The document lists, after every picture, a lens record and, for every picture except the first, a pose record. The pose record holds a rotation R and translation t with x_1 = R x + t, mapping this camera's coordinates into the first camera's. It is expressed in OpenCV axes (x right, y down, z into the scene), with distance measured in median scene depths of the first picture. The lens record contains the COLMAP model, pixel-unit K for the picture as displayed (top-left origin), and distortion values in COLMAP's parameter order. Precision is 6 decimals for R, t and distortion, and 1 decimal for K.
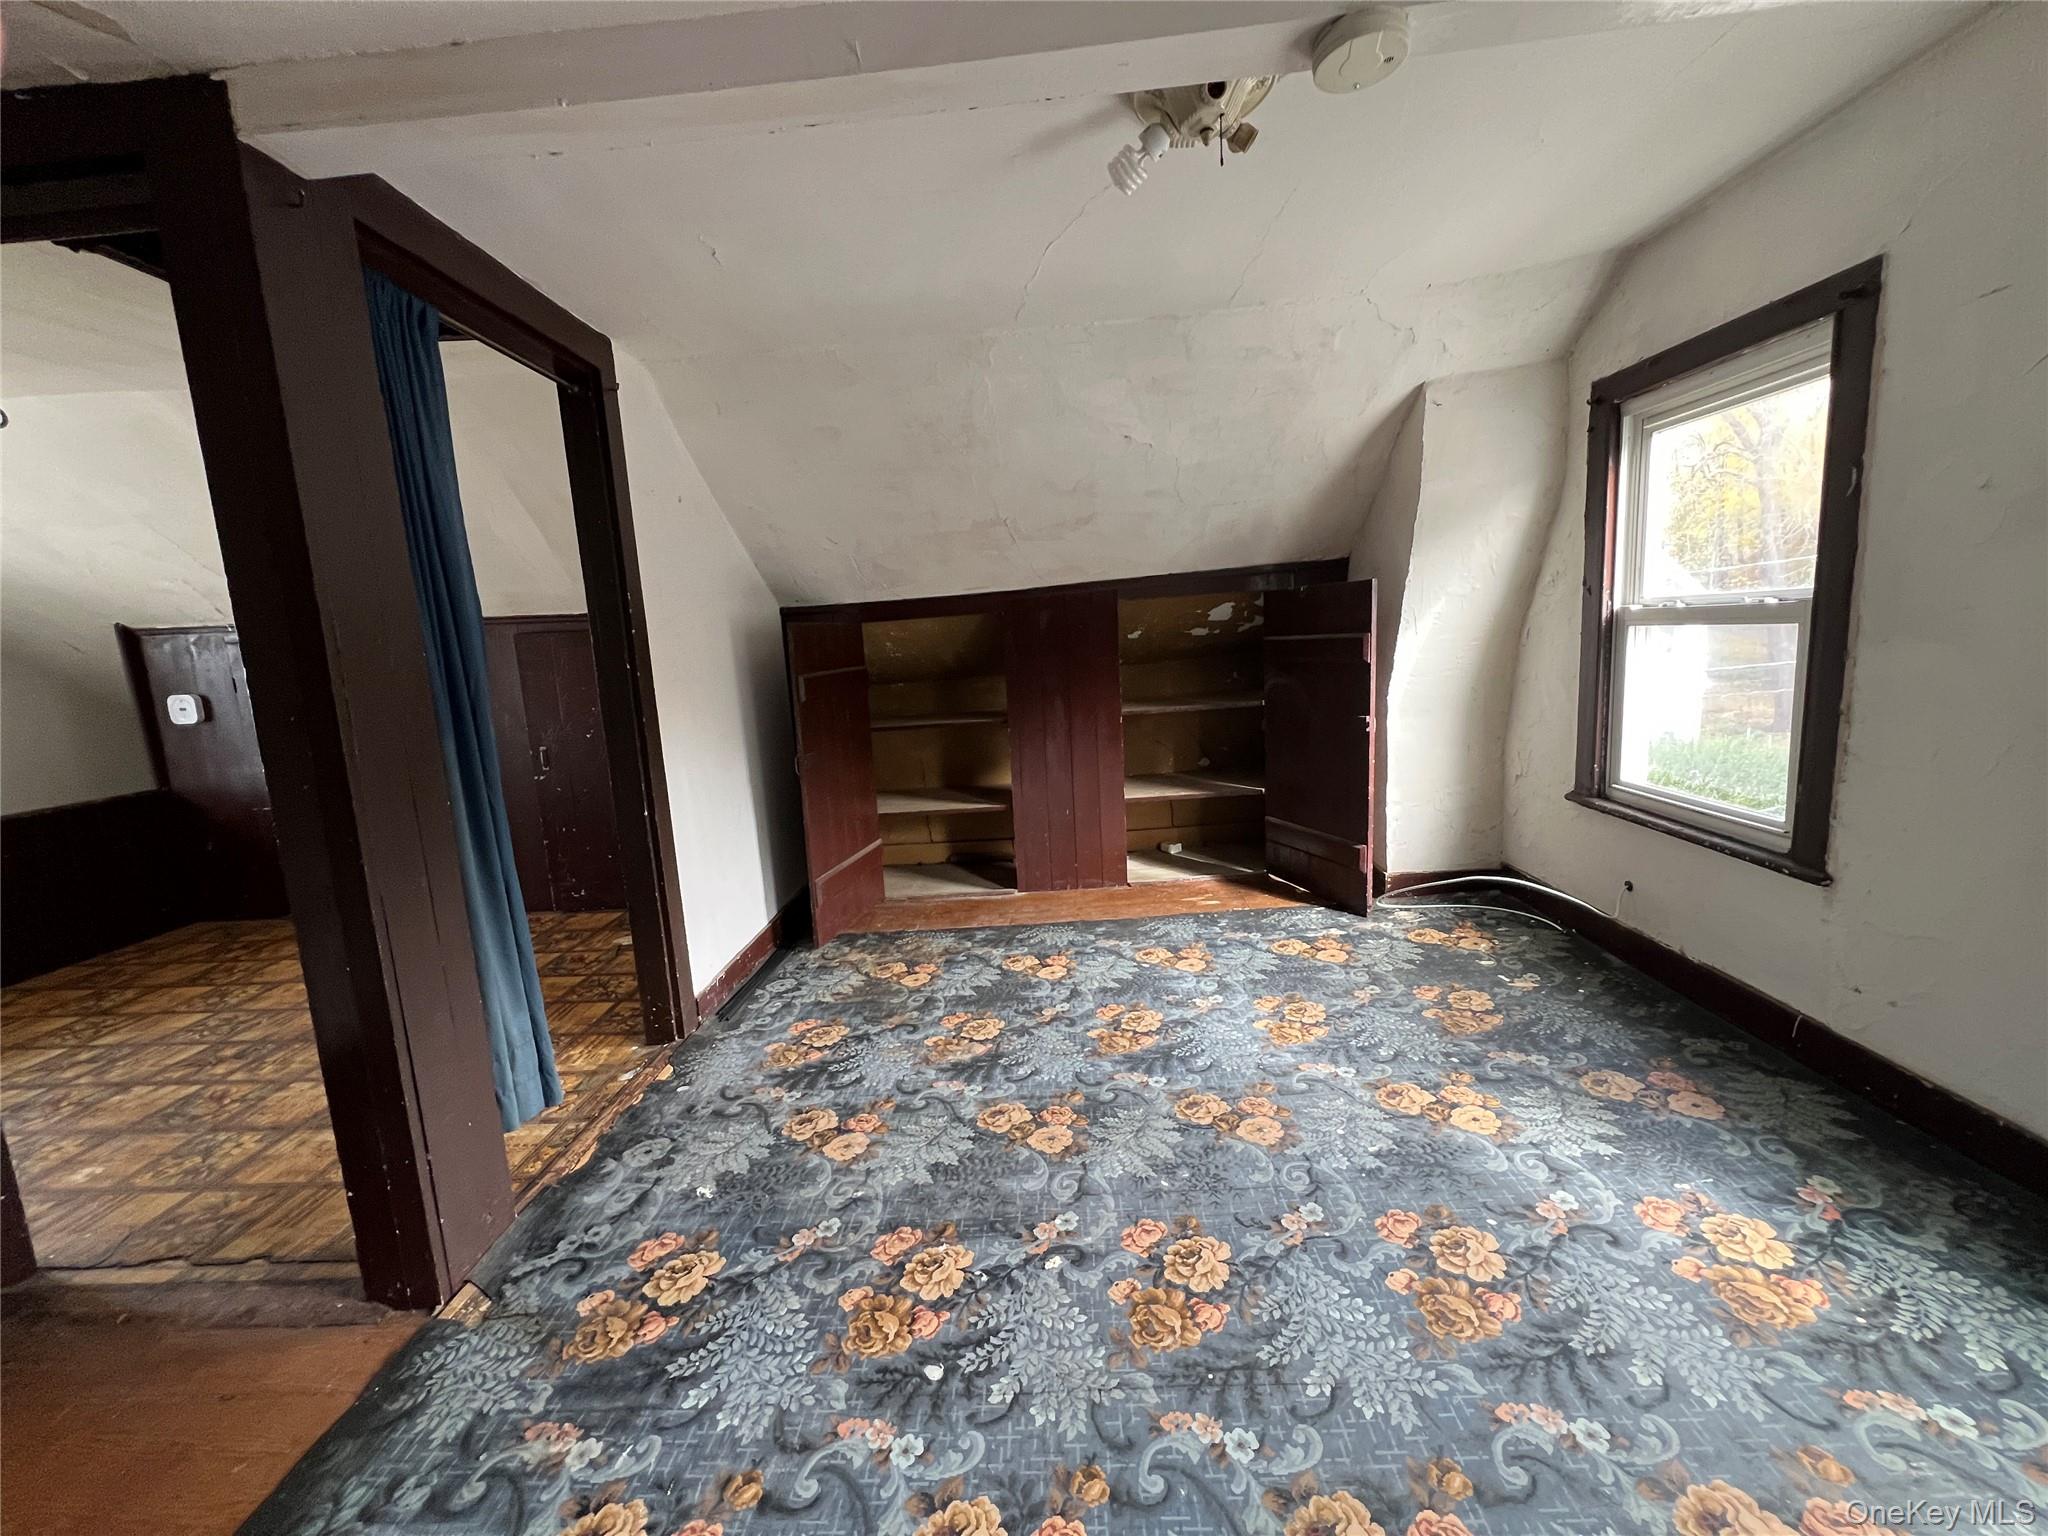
lens RADIAL K [[817.5, 0, 1018.5], [0, 817.5, 764.2], [0, 0, 1]] dist [0.000296, -0.000476]
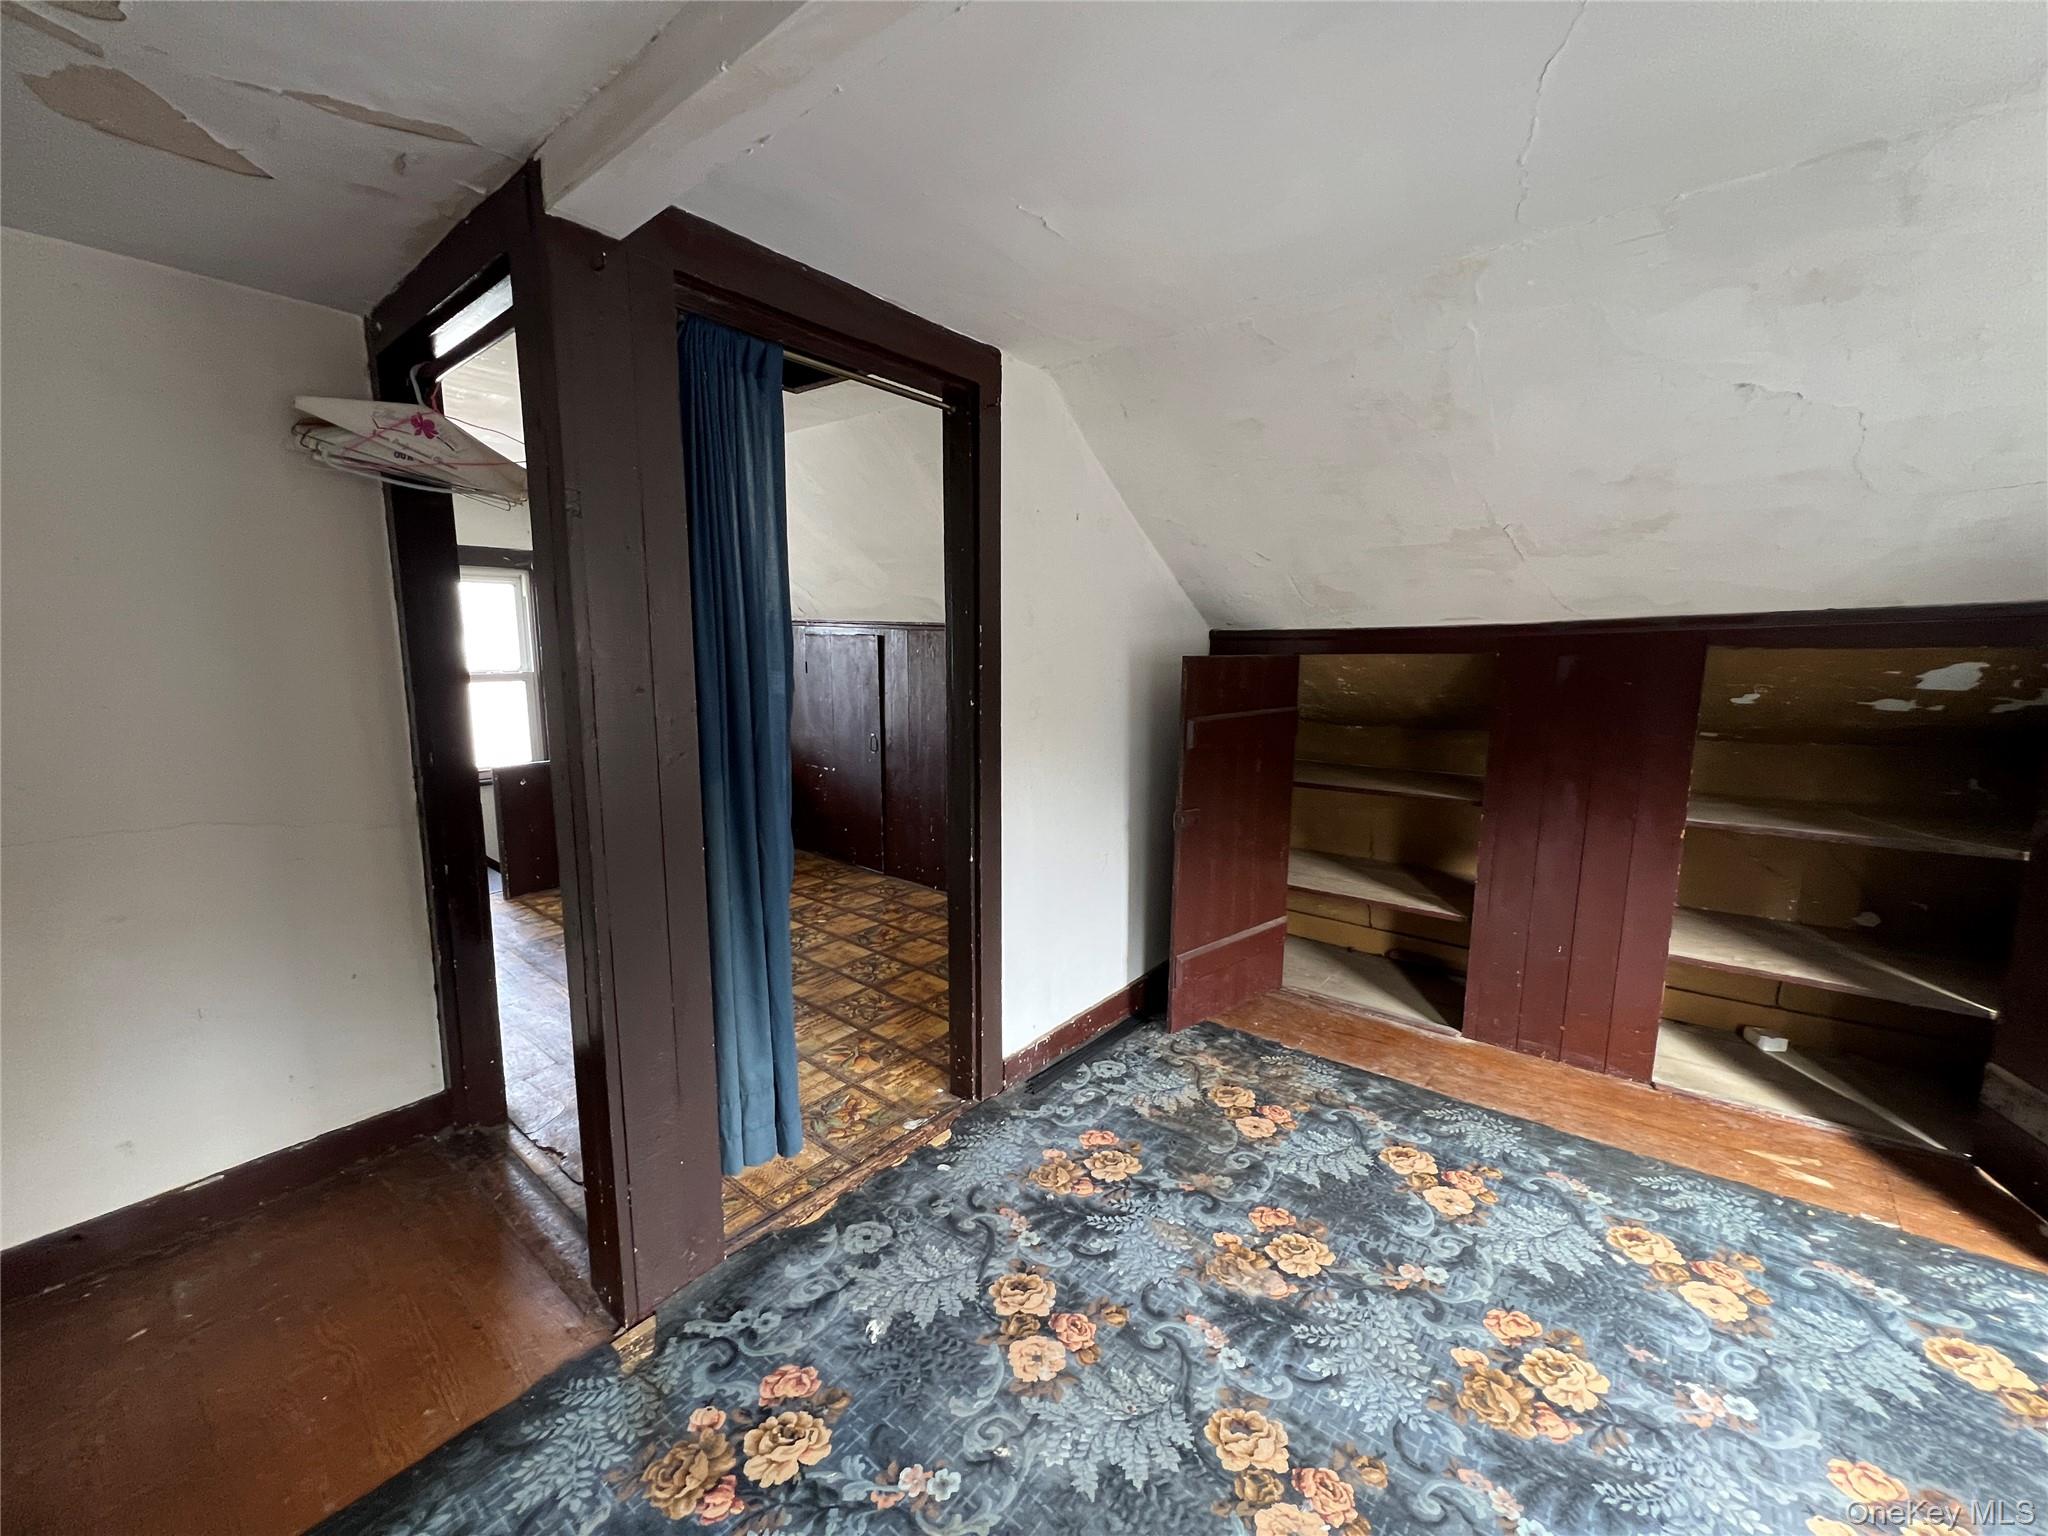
lens RADIAL K [[817.5, 0, 1018.5], [0, 817.5, 764.2], [0, 0, 1]] dist [0.000296, -0.000476]
pose [[0.795725, 0.148461, -0.587181, 0.107826], [-0.140852, 0.988271, 0.058994, -0.098305], [0.589053, 0.035762, 0.807303, 0.242326]]
